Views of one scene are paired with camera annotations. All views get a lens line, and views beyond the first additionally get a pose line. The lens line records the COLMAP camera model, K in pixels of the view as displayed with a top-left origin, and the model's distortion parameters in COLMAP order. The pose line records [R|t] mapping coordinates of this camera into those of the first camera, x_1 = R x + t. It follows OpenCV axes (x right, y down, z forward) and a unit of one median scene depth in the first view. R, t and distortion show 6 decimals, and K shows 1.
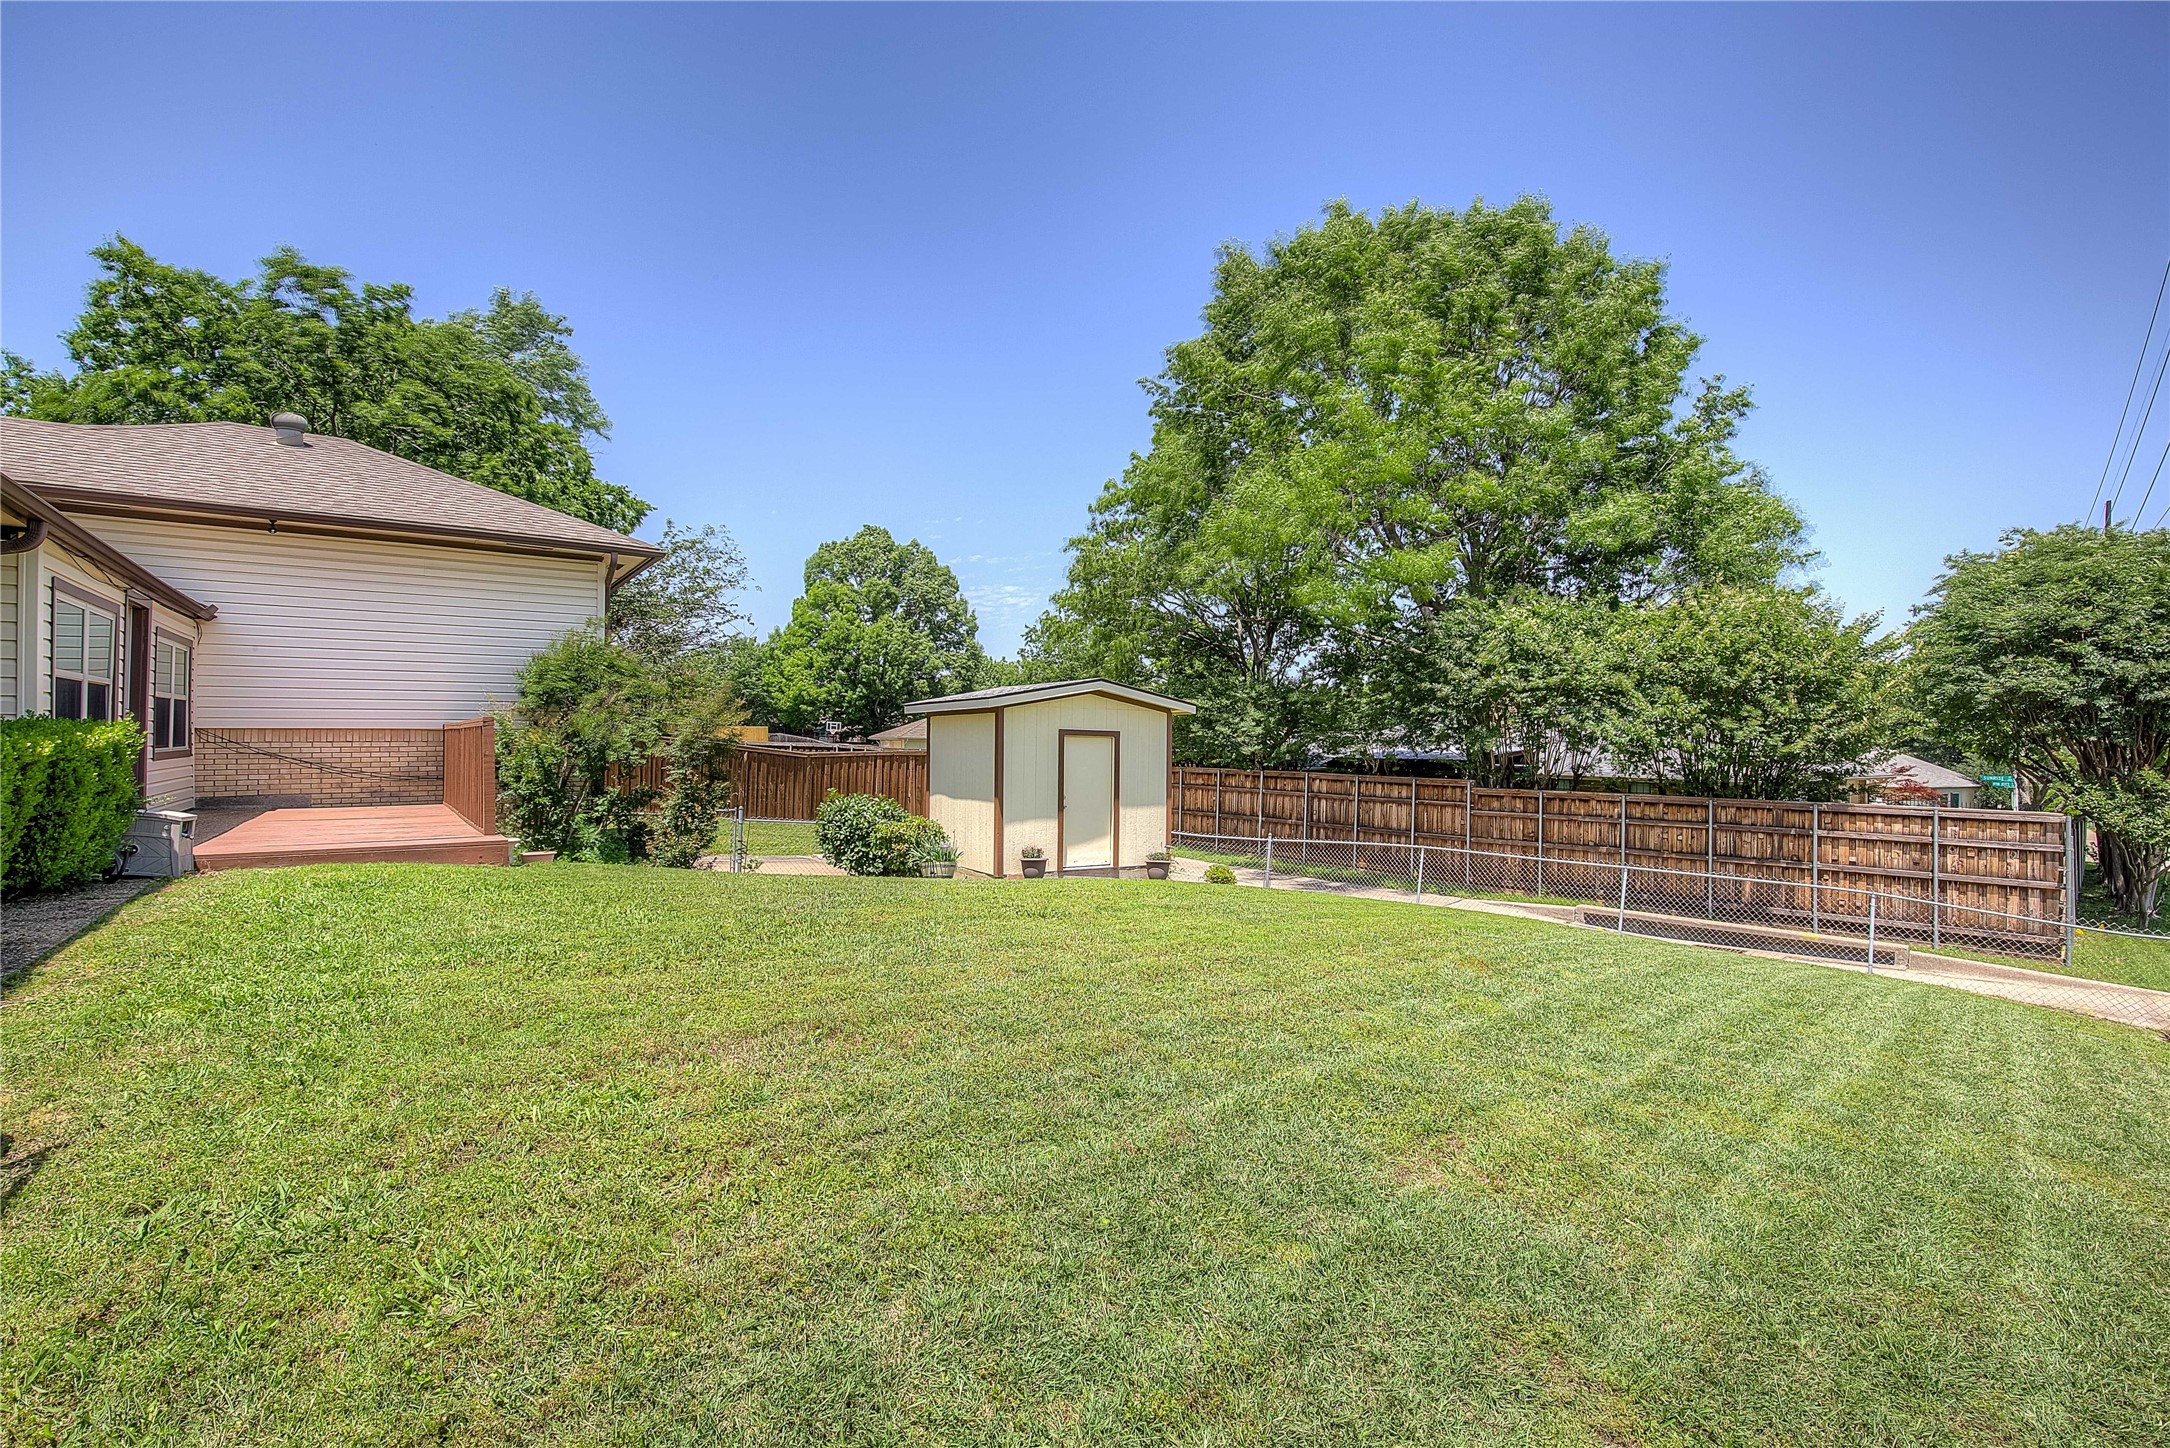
lens RADIAL K [[984.8, 0, 1087.2], [0, 984.8, 728.8], [0, 0, 1]] dist [-0.001534, 0.001509]
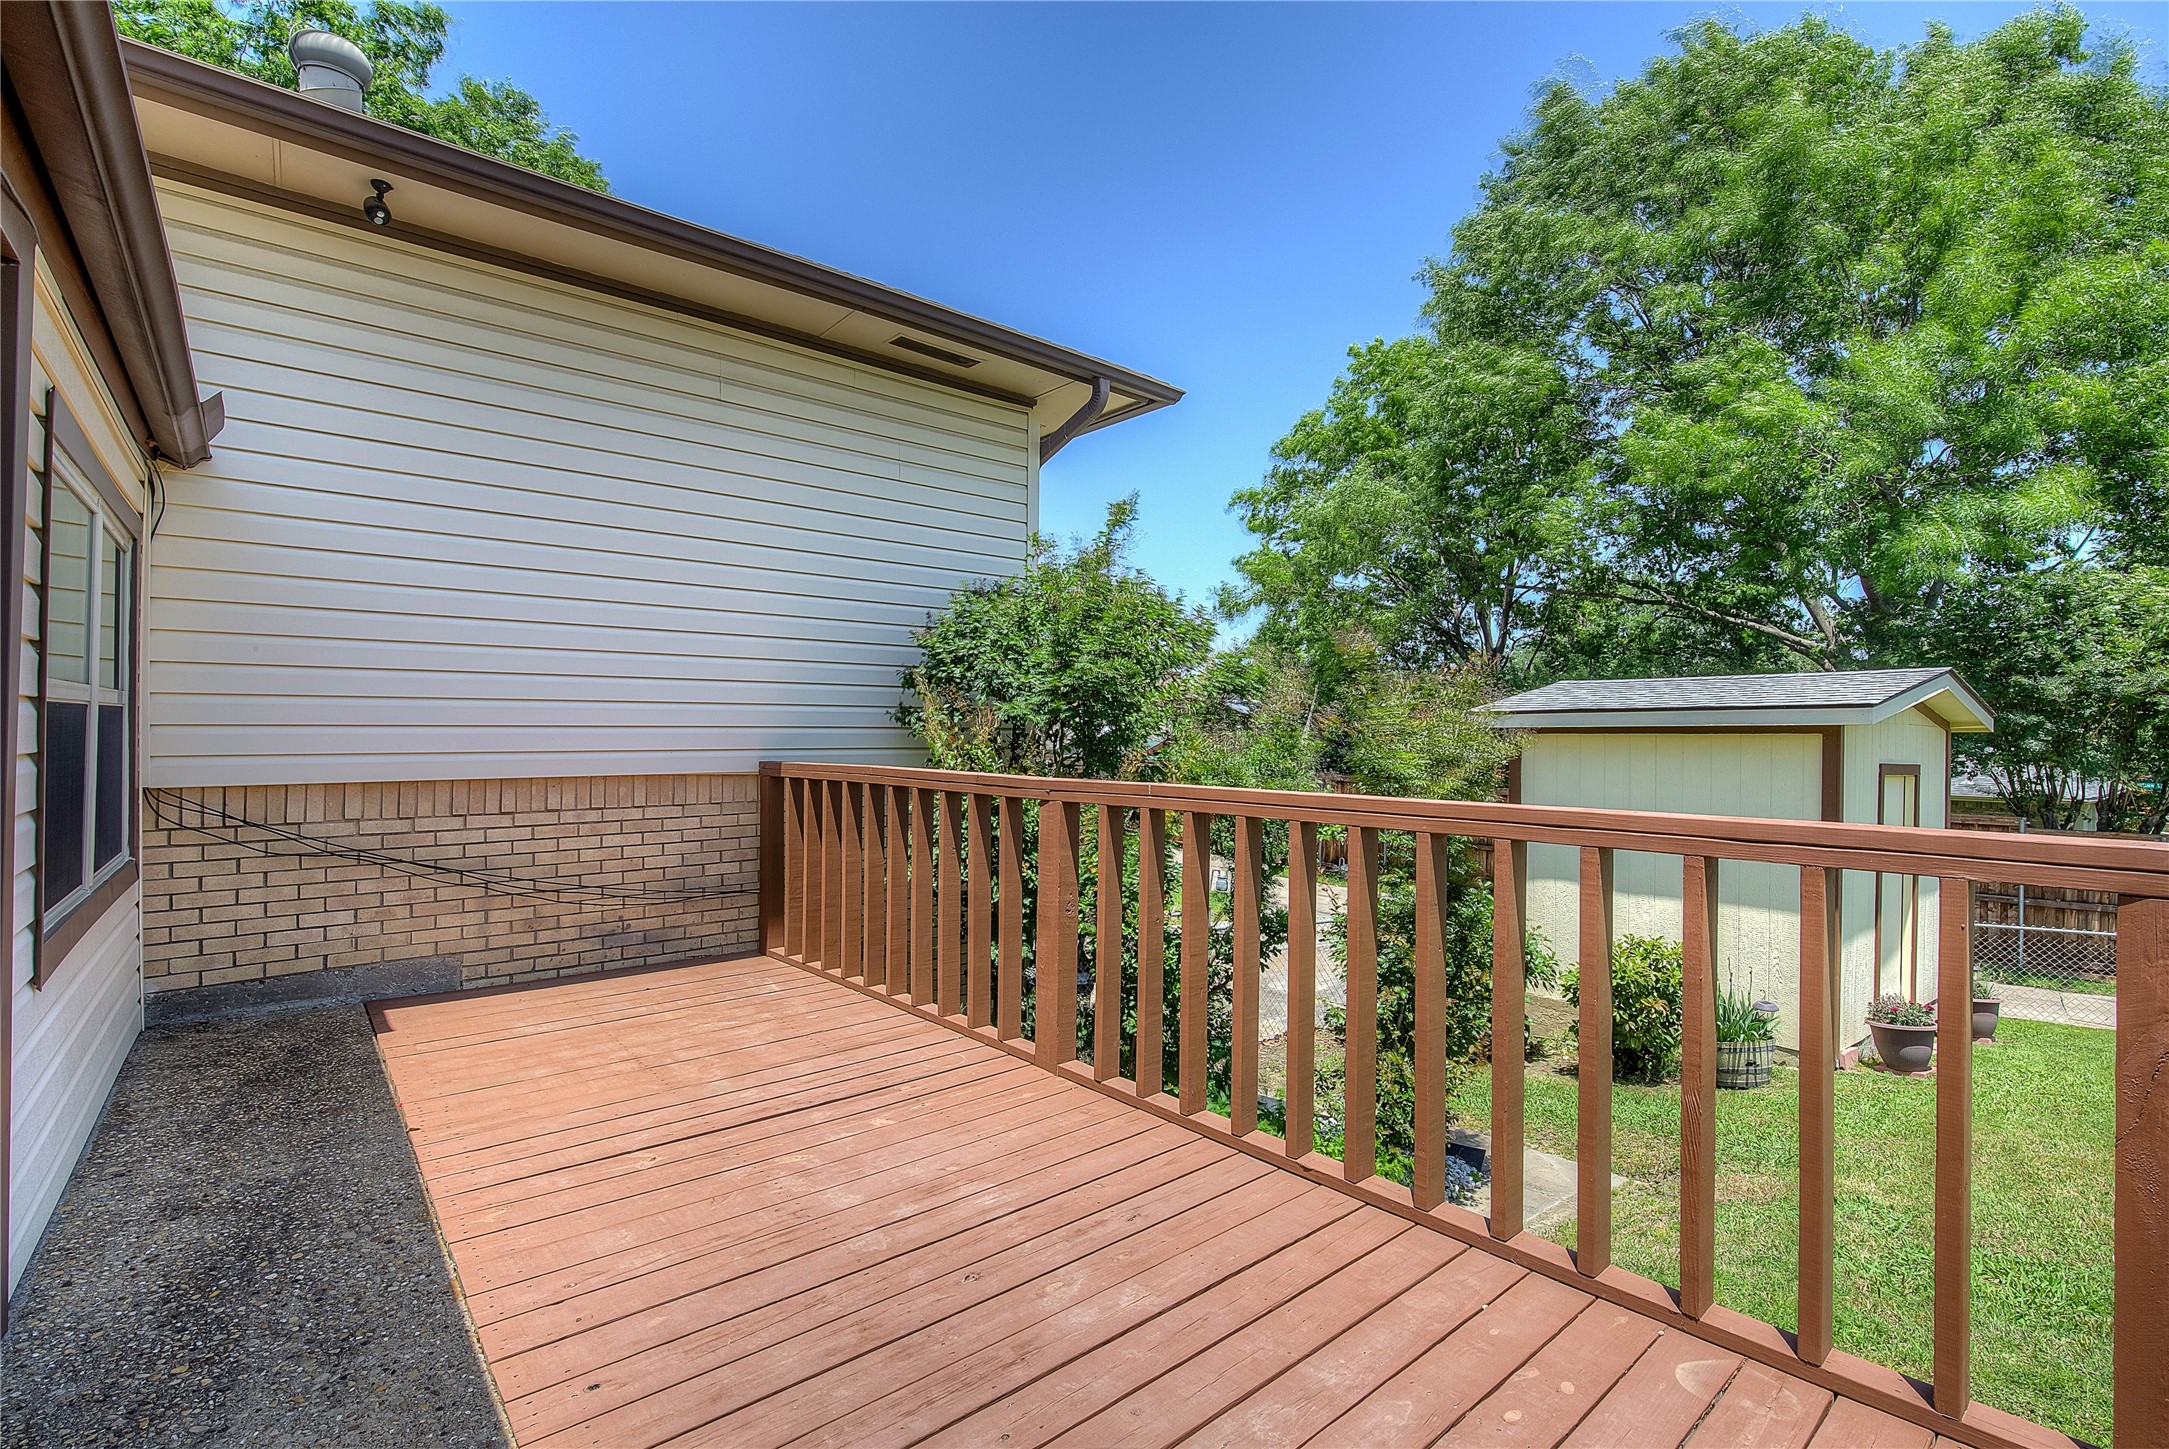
lens RADIAL K [[984.3, 0, 1079.0], [0, 984.3, 725.5], [0, 0, 1]] dist [-0.001534, 0.001509]
pose [[0.996501, 0.004533, 0.083456, -0.473377], [-0.005052, 0.999969, 0.006014, -0.019502], [-0.083427, -0.006414, 0.996493, 0.491070]]
